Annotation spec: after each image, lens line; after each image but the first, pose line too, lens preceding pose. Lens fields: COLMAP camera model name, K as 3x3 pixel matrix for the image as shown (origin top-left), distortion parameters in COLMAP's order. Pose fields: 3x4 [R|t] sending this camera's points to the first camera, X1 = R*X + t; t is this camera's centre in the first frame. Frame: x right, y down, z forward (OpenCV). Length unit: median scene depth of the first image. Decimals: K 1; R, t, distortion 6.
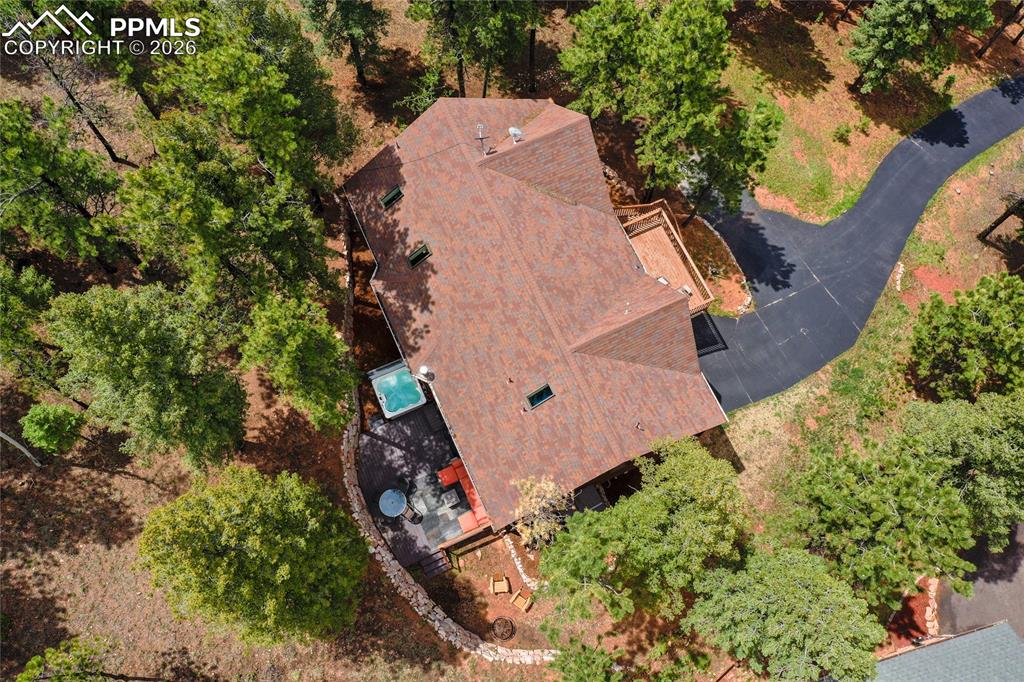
lens RADIAL K [[816.9, 0, 511.9], [0, 816.9, 341.3], [0, 0, 1]] dist [-0.003073, 0.001218]
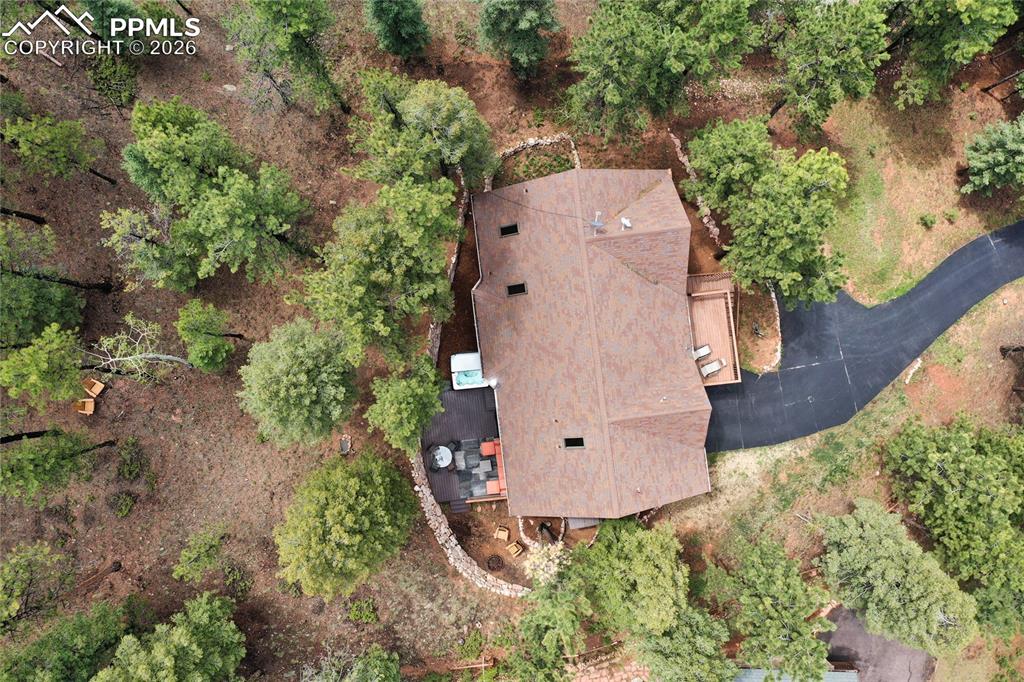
lens RADIAL K [[816.9, 0, 512.7], [0, 816.9, 339.6], [0, 0, 1]] dist [-0.003073, 0.001218]
pose [[0.952923, 0.303201, 0.002487, -0.096374], [-0.289288, 0.906680, 0.306991, -0.391411], [0.090825, -0.293258, 0.951709, -0.160010]]
